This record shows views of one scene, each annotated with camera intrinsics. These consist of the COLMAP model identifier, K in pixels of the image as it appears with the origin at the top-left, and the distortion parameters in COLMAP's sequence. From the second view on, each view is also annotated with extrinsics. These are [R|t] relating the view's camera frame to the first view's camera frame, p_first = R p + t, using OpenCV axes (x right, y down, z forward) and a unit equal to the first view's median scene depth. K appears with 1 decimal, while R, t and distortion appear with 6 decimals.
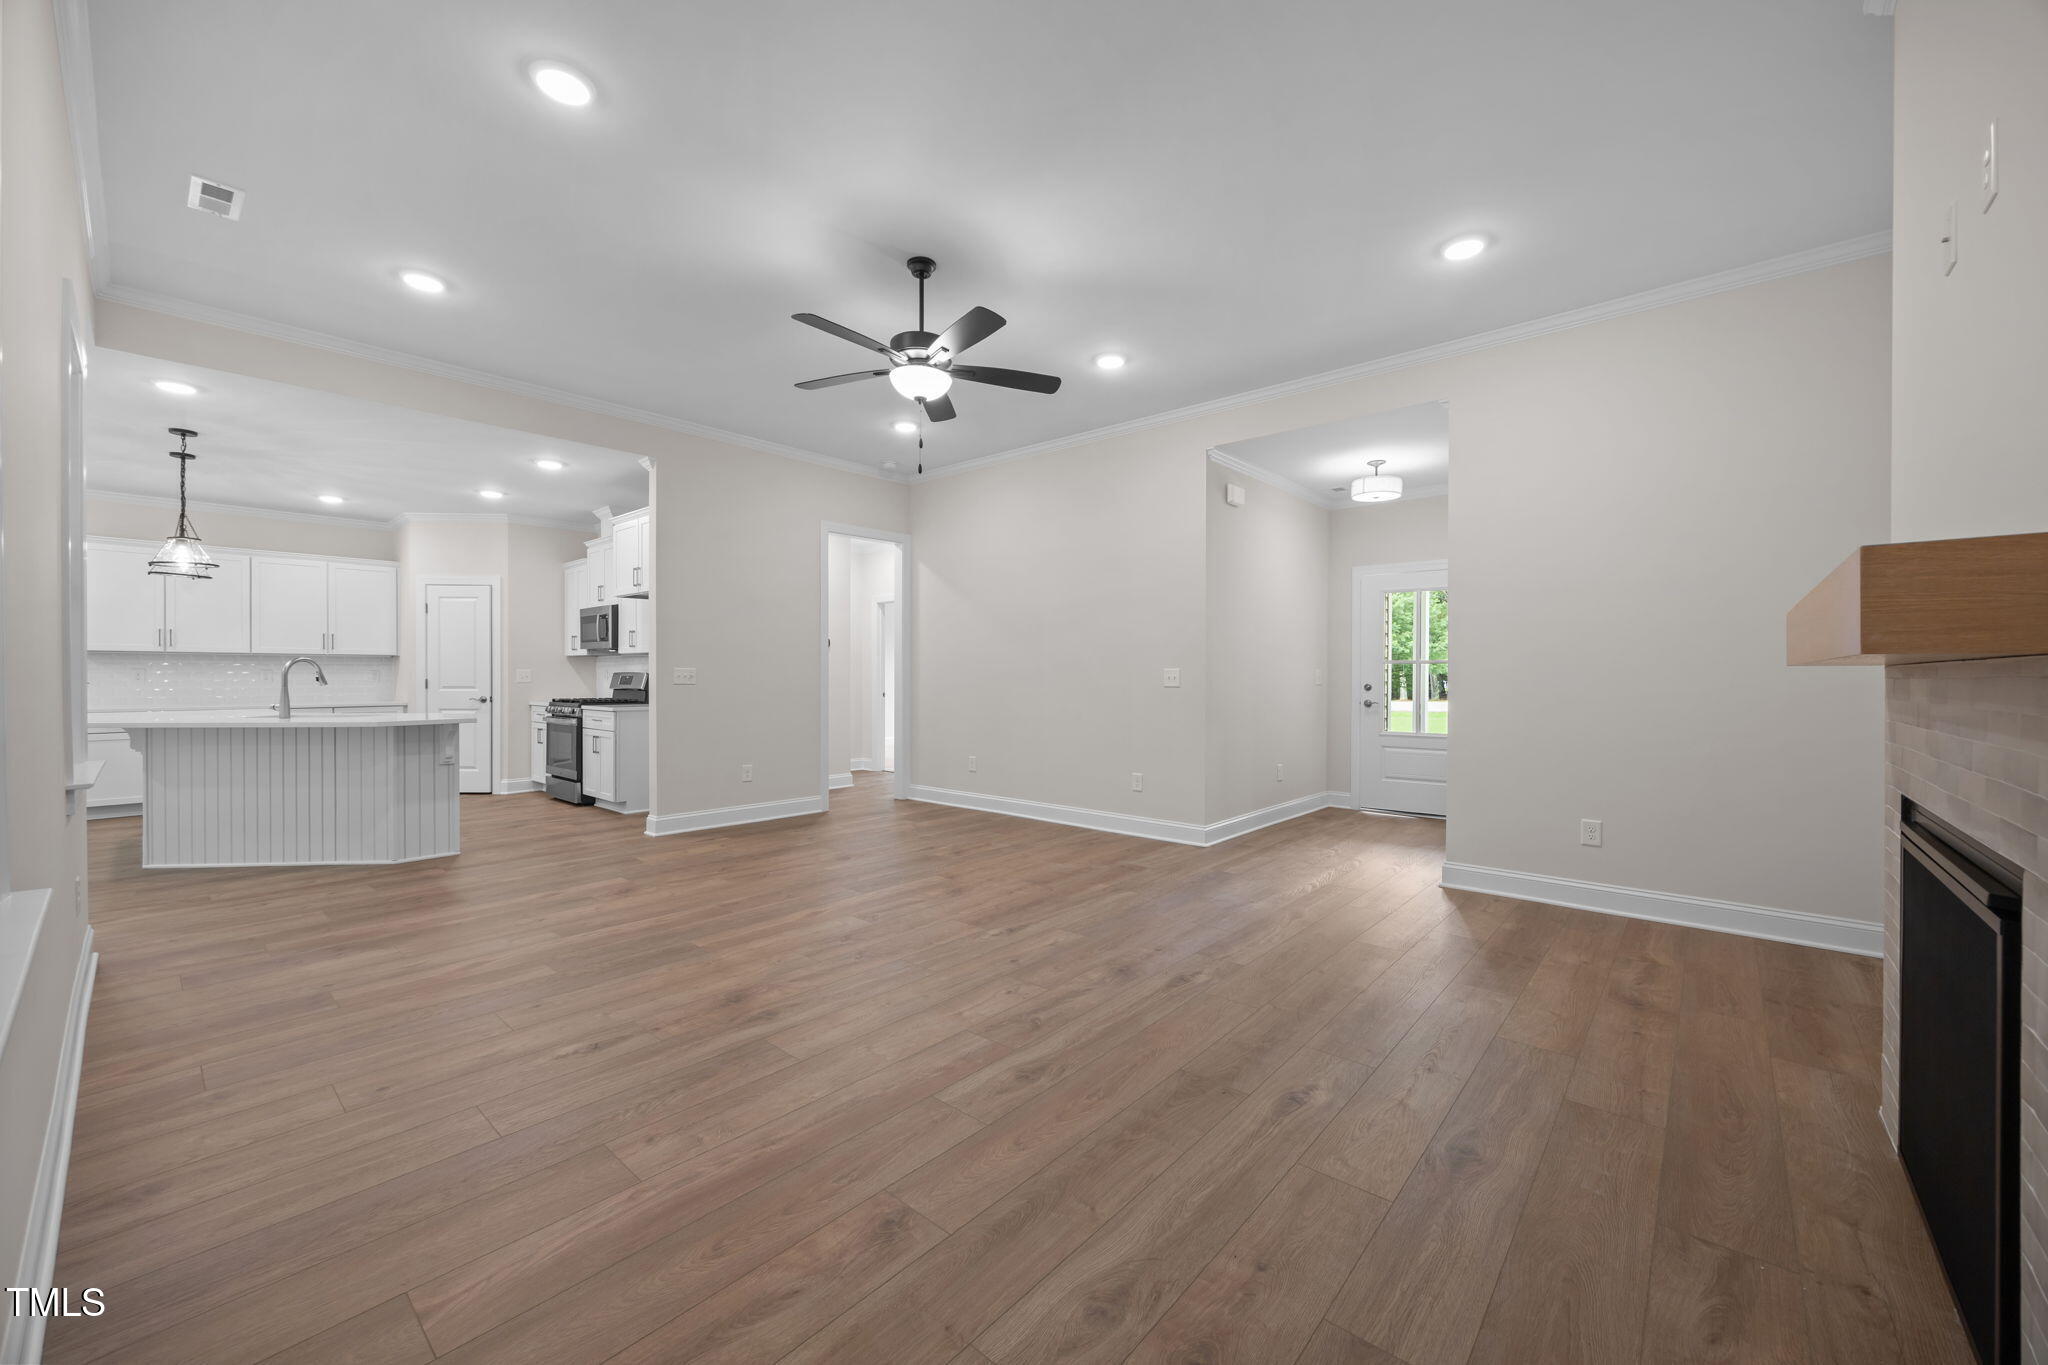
lens RADIAL K [[789.0, 0, 1029.5], [0, 789.0, 679.2], [0, 0, 1]] dist [0.000636, -0.000431]
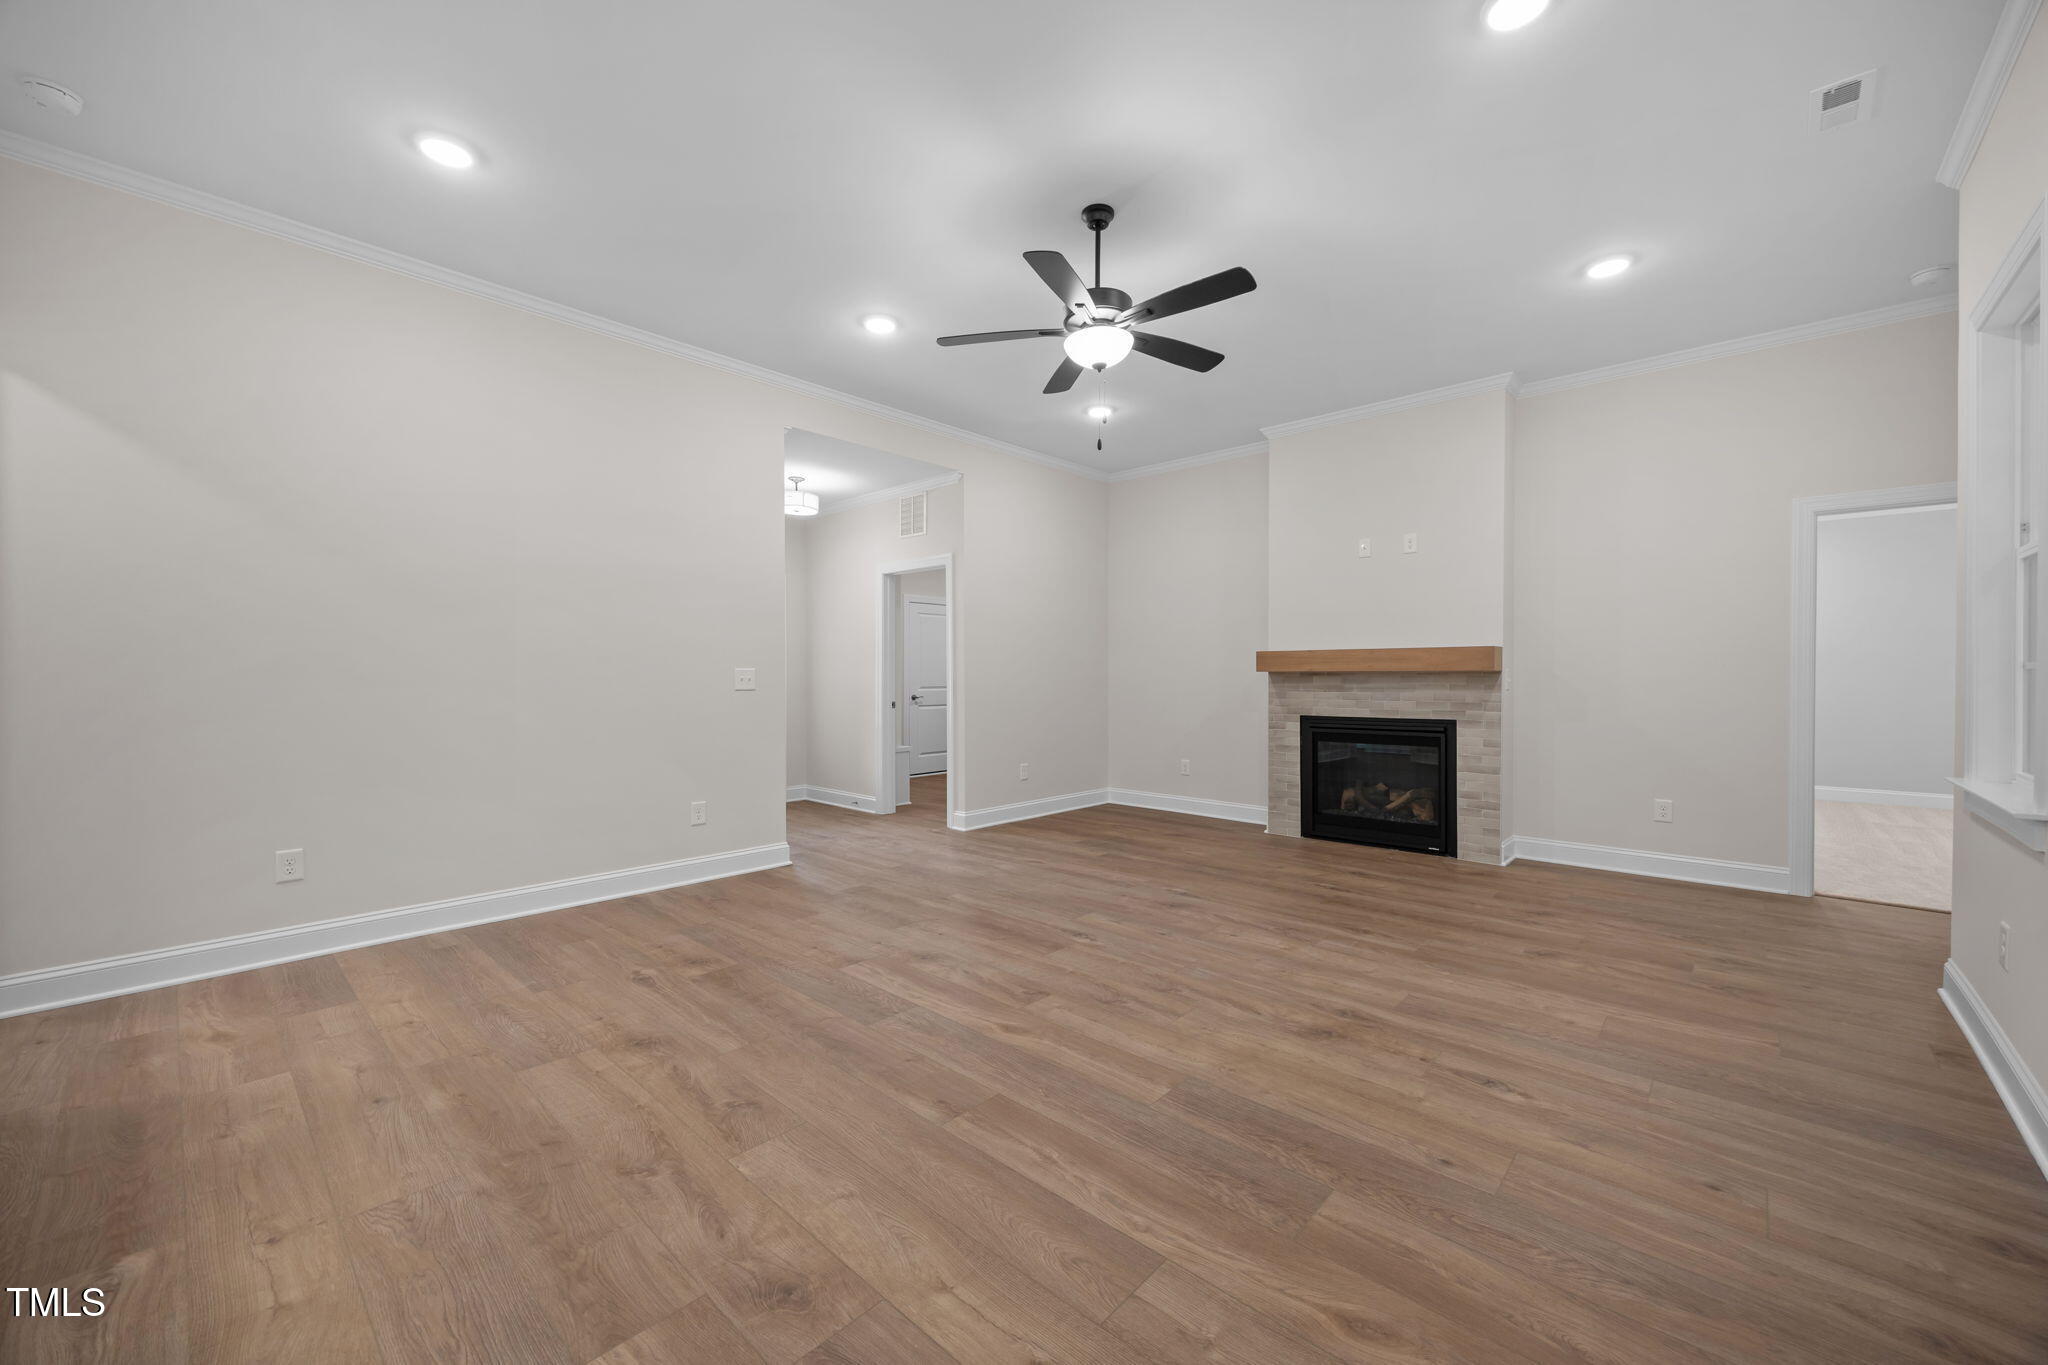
lens RADIAL K [[789.0, 0, 1029.5], [0, 789.0, 679.2], [0, 0, 1]] dist [0.000636, -0.000431]
pose [[0.027183, -0.005054, 0.999618, -1.034471], [0.005855, 0.999971, 0.004896, -0.007841], [-0.999613, 0.005720, 0.027212, 1.053004]]
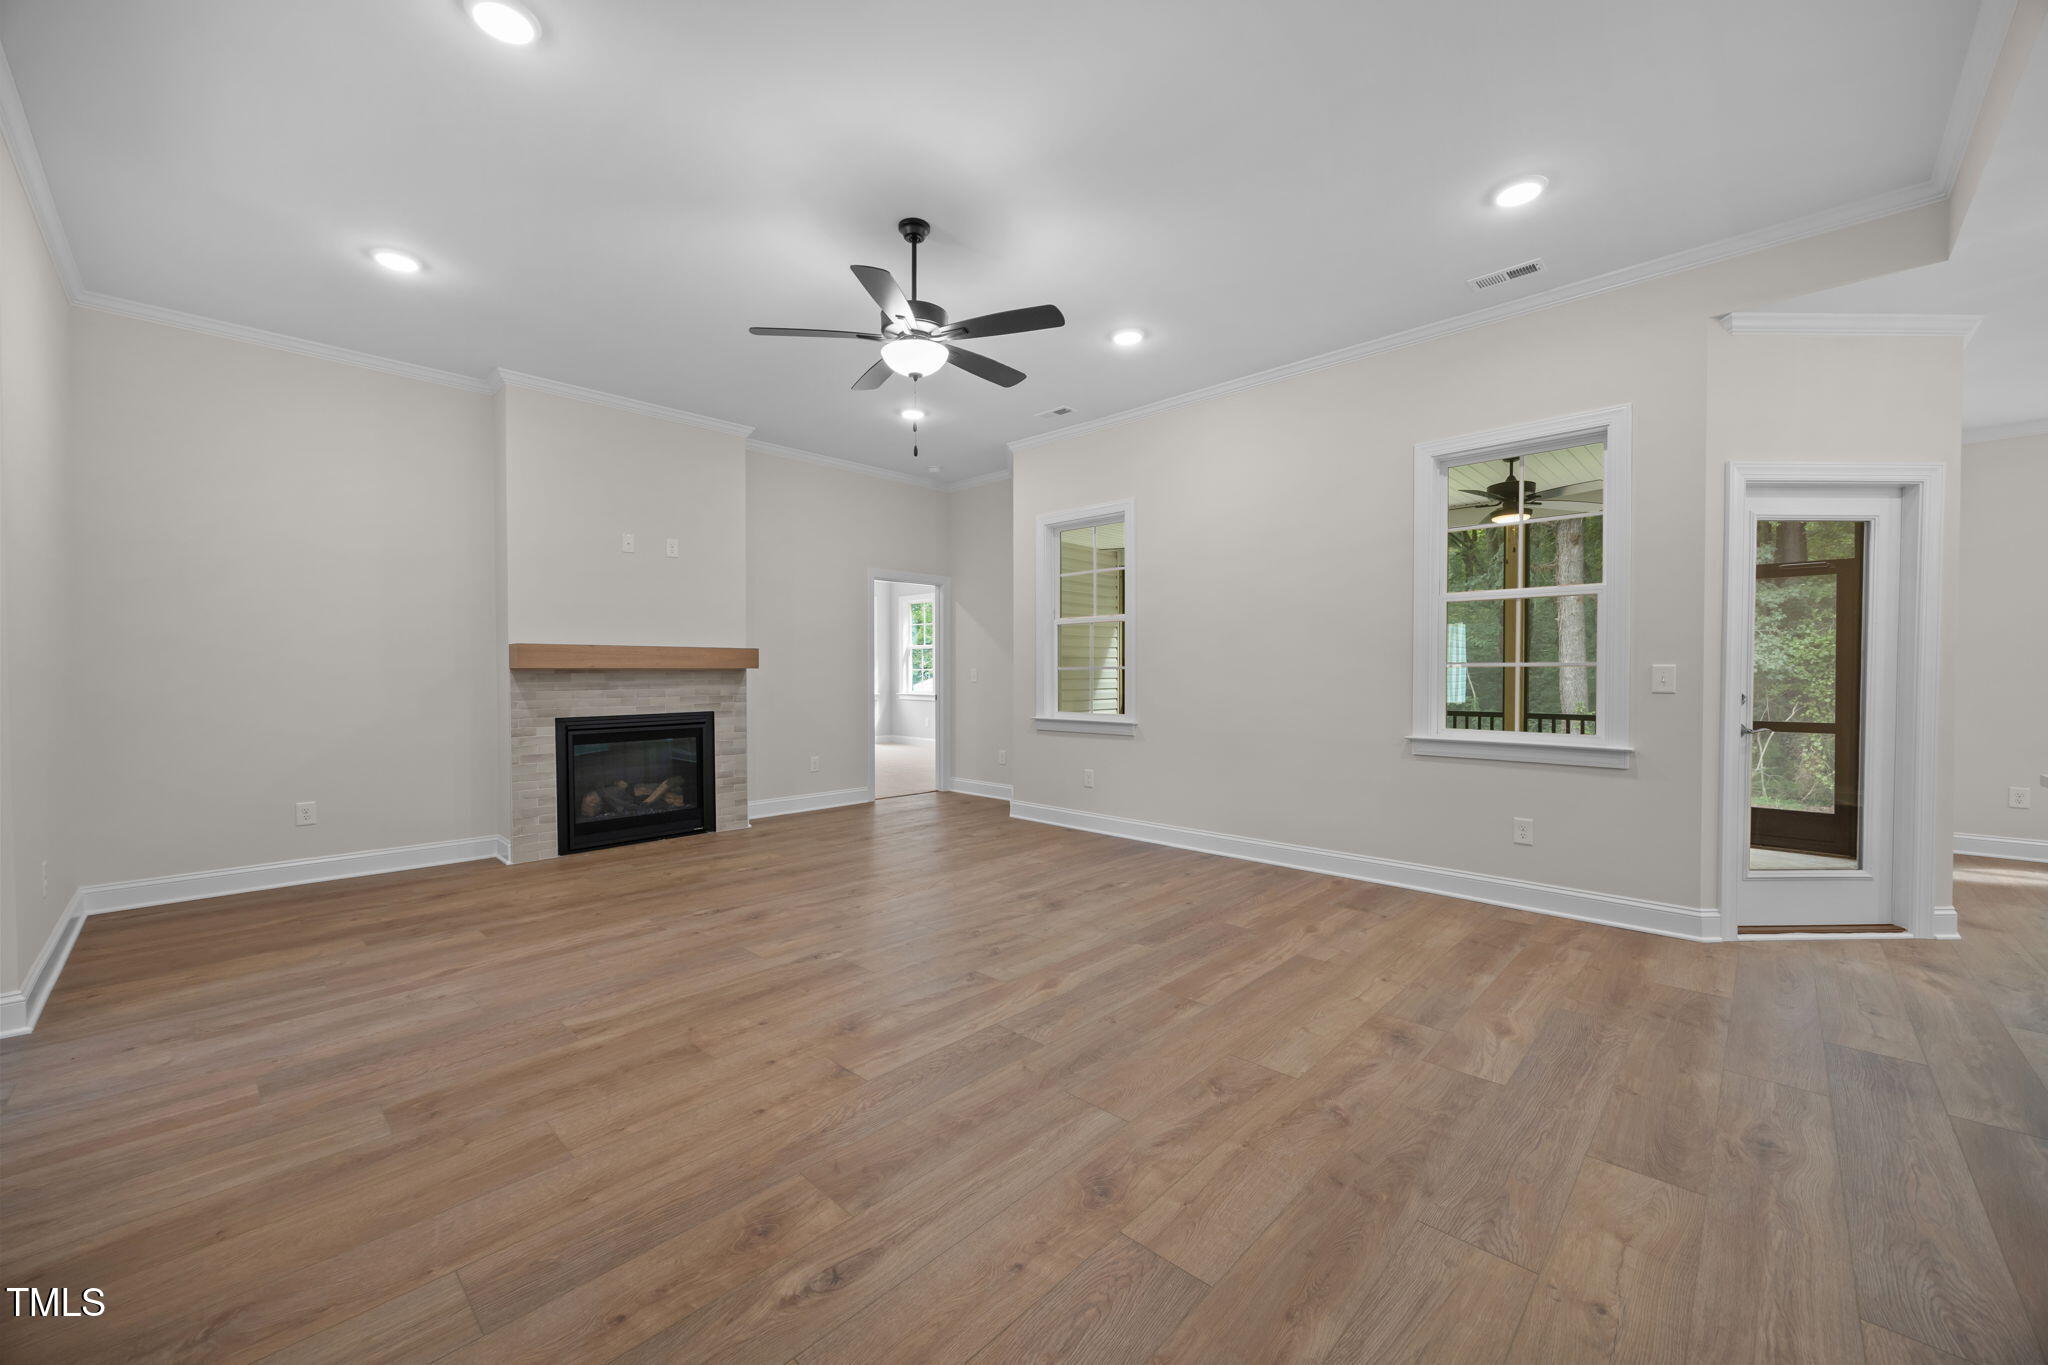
lens RADIAL K [[789.0, 0, 1029.5], [0, 789.0, 679.2], [0, 0, 1]] dist [0.000636, -0.000431]
pose [[-0.999085, -0.000290, 0.042775, -0.311384], [0.000312, 0.999901, 0.014054, -0.011802], [-0.042775, 0.014054, -0.998986, 1.922993]]
